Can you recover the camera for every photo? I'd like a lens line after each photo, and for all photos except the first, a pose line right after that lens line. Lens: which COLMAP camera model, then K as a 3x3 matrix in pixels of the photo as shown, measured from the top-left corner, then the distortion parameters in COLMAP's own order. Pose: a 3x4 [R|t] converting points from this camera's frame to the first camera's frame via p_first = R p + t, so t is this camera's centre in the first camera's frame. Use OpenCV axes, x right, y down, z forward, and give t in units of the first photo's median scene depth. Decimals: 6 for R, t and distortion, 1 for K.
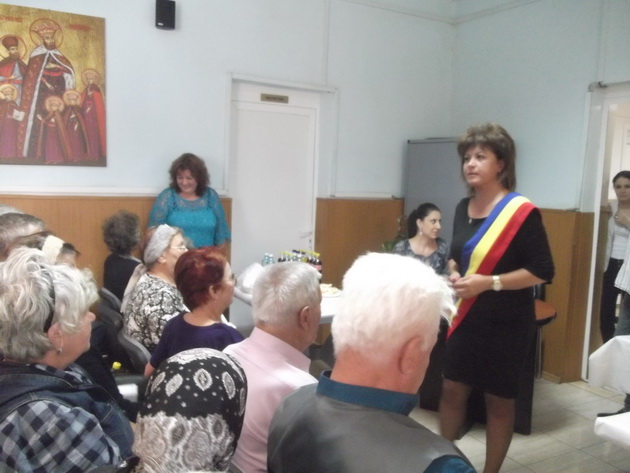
lens RADIAL K [[493.2, 0, 315.0], [0, 493.2, 236.5], [0, 0, 1]] dist [-0.008298, -0.003623]
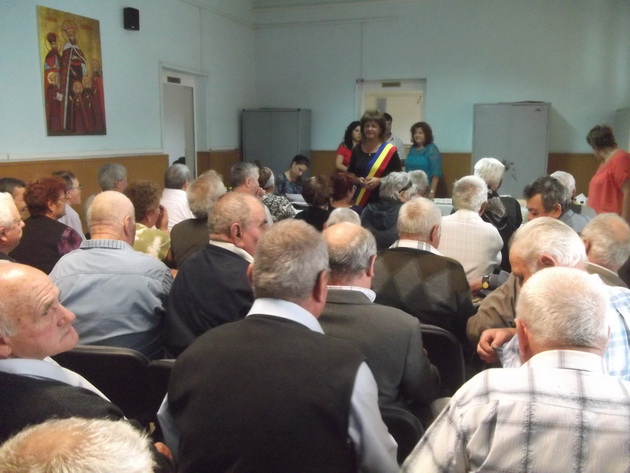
lens RADIAL K [[493.2, 0, 315.0], [0, 493.2, 236.5], [0, 0, 1]] dist [-0.008298, -0.003623]
pose [[0.756091, -0.163904, 0.633610, -0.955959], [0.102555, 0.985844, 0.132642, 0.009917], [-0.646382, -0.035310, 0.762197, -0.409928]]
